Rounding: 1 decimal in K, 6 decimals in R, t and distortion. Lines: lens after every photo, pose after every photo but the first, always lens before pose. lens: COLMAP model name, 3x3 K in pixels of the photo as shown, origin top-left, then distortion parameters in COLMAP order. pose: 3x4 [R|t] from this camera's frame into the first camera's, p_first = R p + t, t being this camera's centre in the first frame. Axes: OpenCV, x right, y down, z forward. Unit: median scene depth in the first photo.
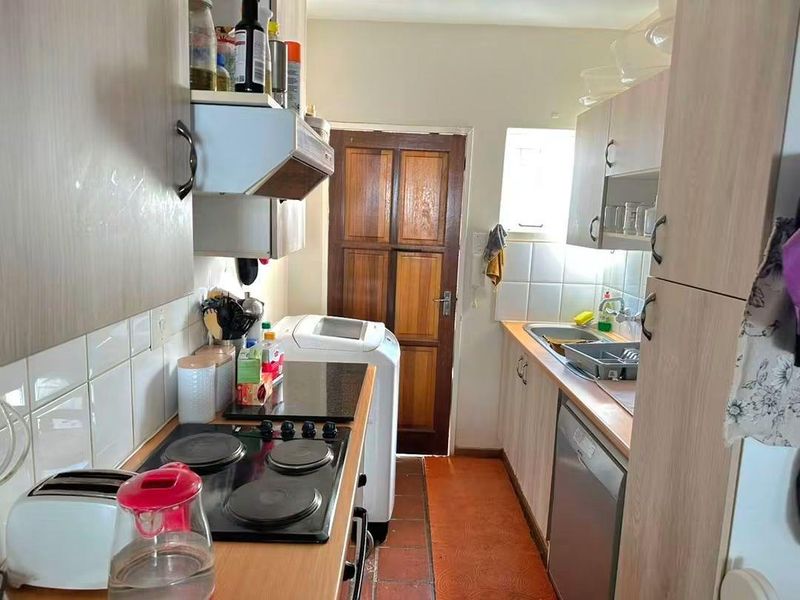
lens RADIAL K [[549.6, 0, 400.0], [0, 549.6, 300.0], [0, 0, 1]] dist [-0.001373, -0.005766]
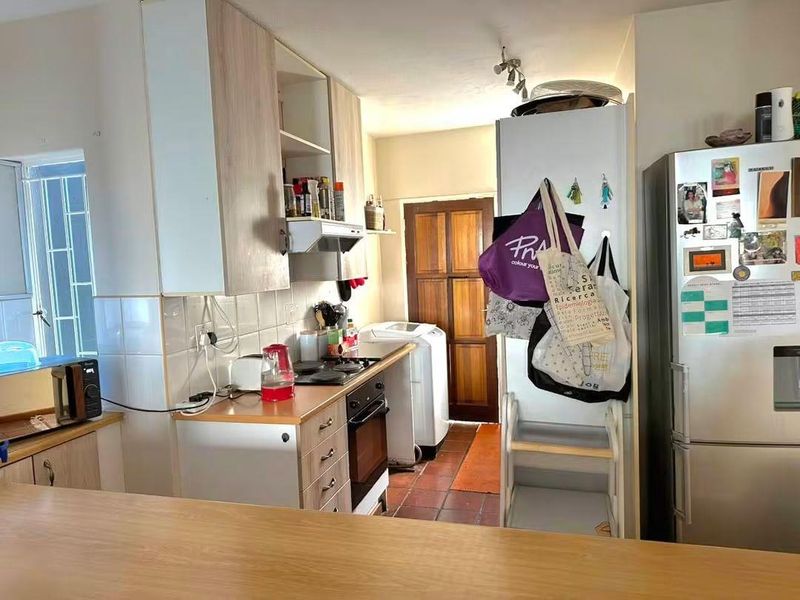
lens RADIAL K [[549.6, 0, 400.0], [0, 549.6, 300.0], [0, 0, 1]] dist [-0.001373, -0.005766]
pose [[0.953711, -0.055916, -0.295482, 0.497026], [0.031640, 0.995766, -0.086312, 0.155001], [0.299057, 0.072967, 0.951441, -0.752031]]
